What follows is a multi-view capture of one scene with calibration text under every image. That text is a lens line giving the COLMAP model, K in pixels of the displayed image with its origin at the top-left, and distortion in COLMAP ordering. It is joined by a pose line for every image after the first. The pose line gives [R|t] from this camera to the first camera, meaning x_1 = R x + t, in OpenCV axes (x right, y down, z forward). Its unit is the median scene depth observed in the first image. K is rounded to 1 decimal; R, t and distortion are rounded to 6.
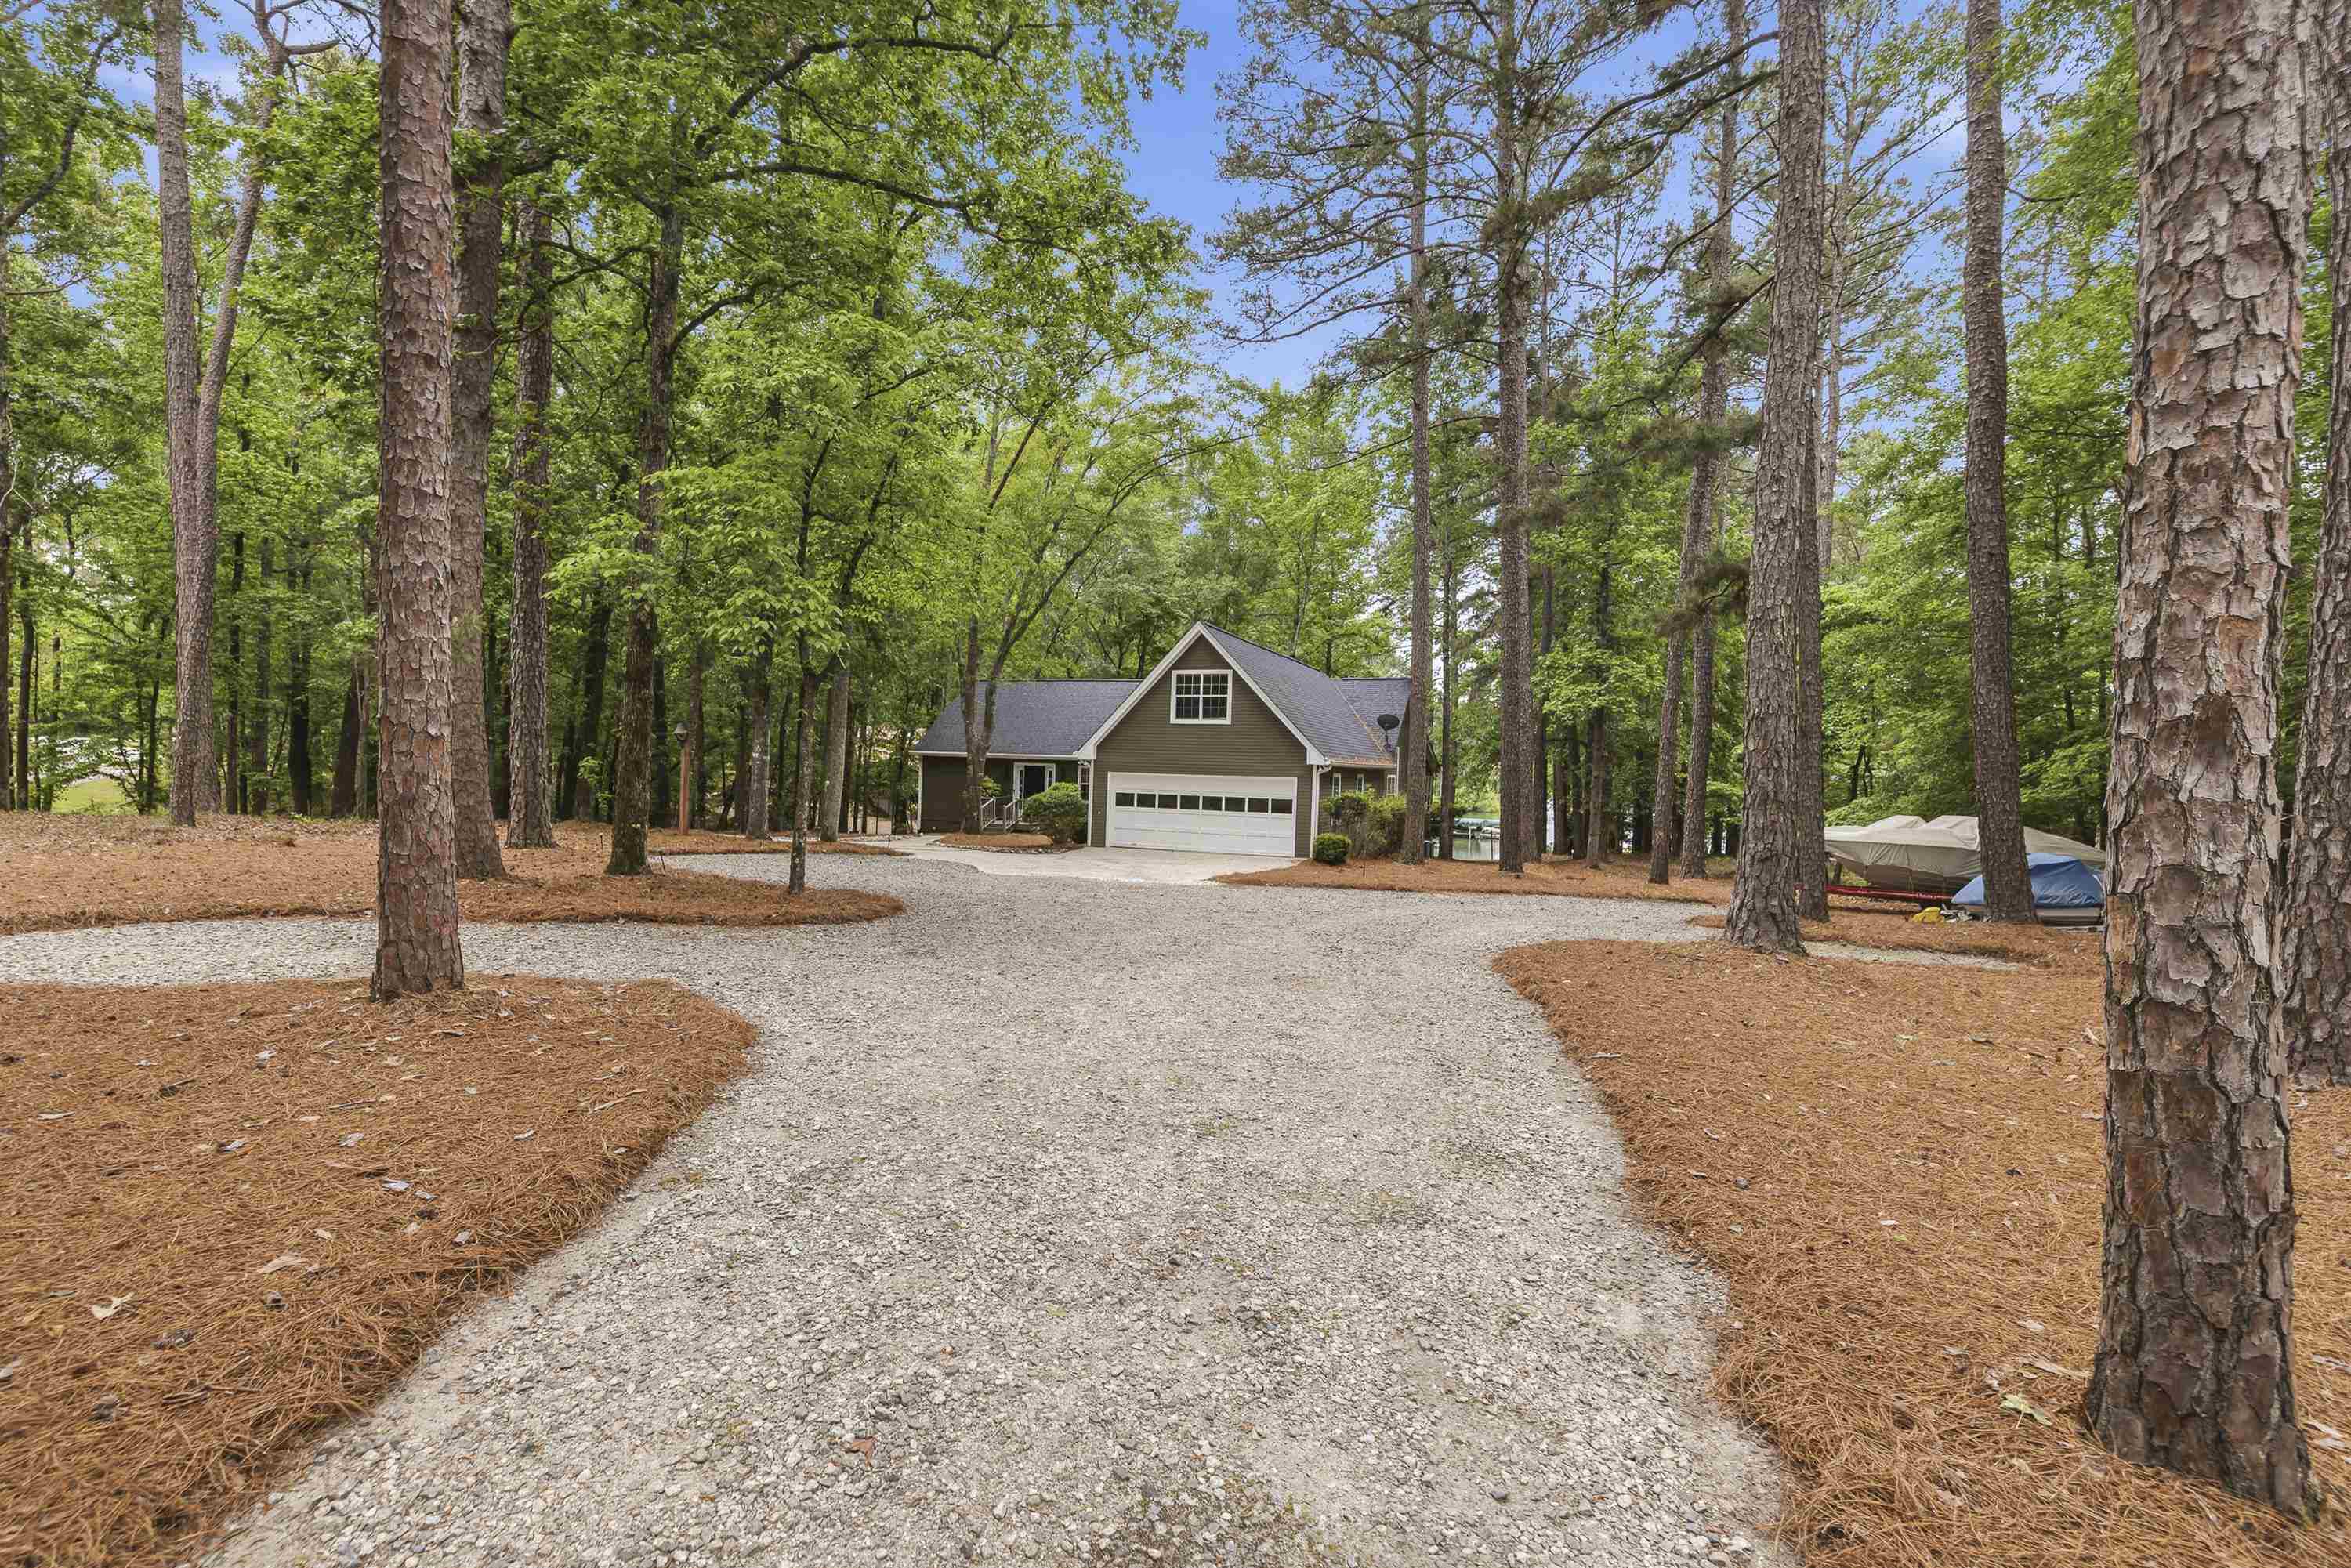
lens RADIAL K [[998.4, 0, 1177.9], [0, 998.4, 782.0], [0, 0, 1]] dist [0.001715, 0.000066]
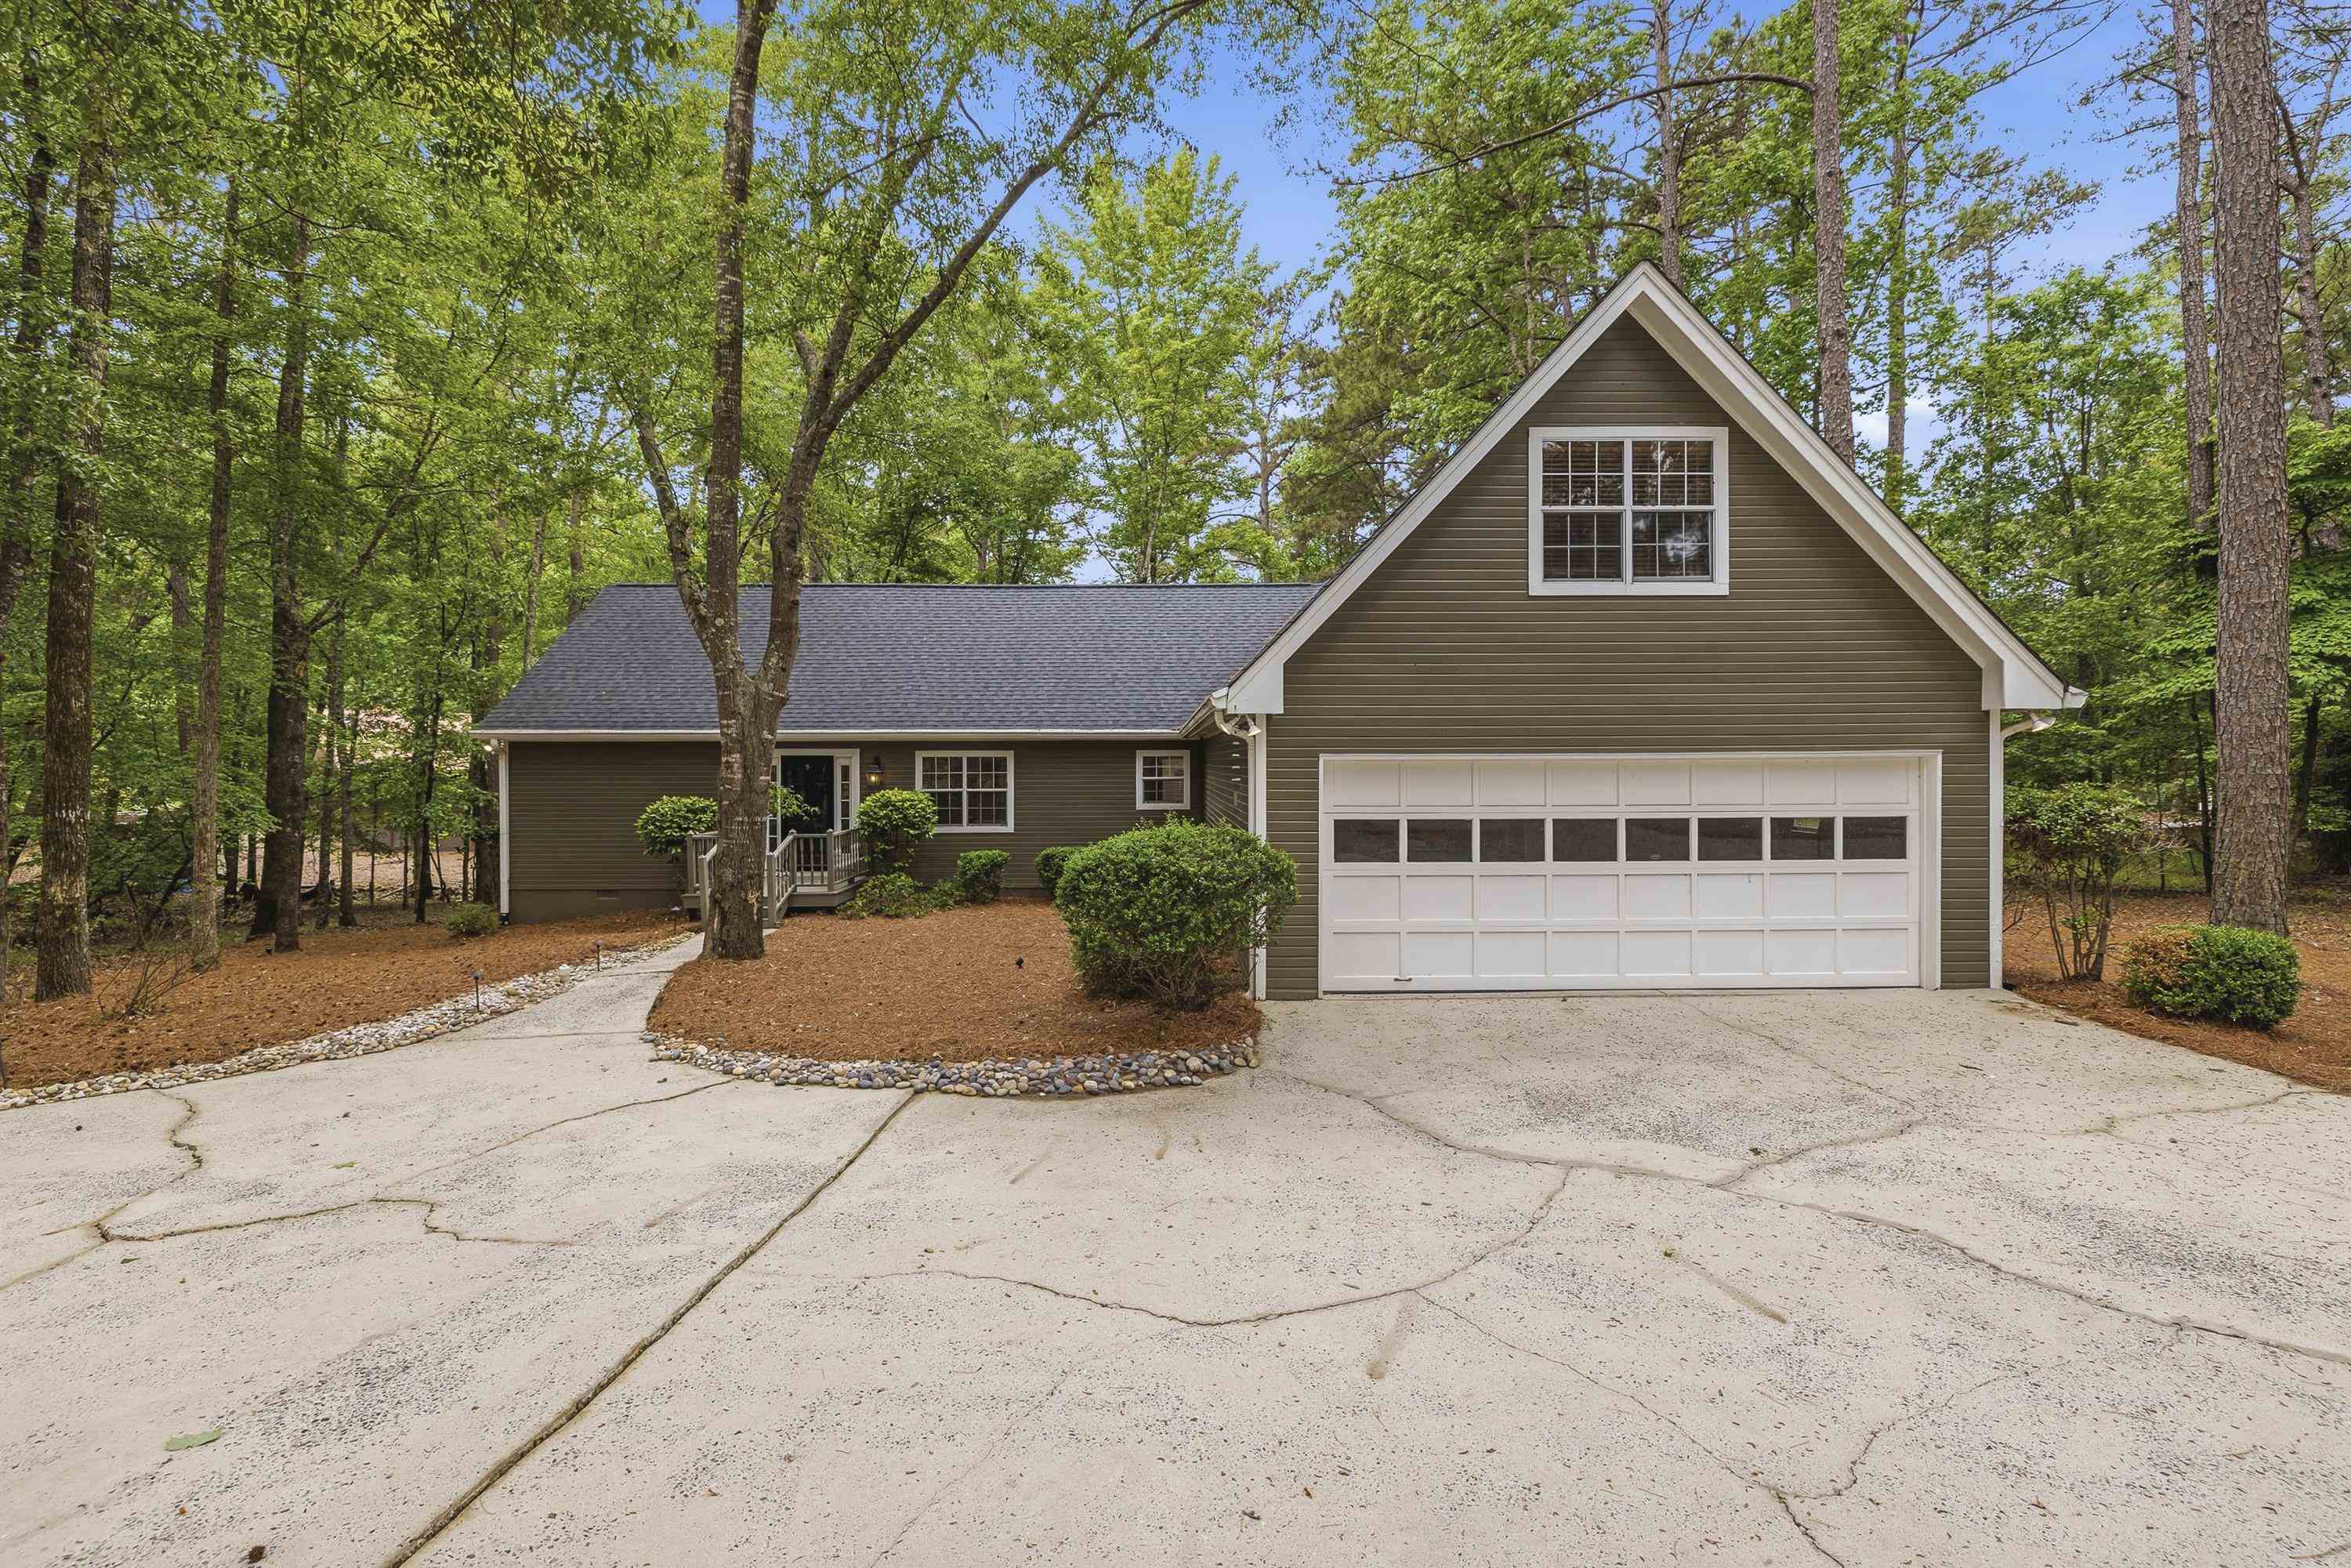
lens RADIAL K [[998.4, 0, 1173.3], [0, 998.4, 783.1], [0, 0, 1]] dist [0.001715, 0.000066]
pose [[0.924466, -0.038639, 0.379301, -0.235524], [0.033901, 0.999241, 0.019166, -0.008734], [-0.379754, -0.004860, 0.925075, 0.749429]]
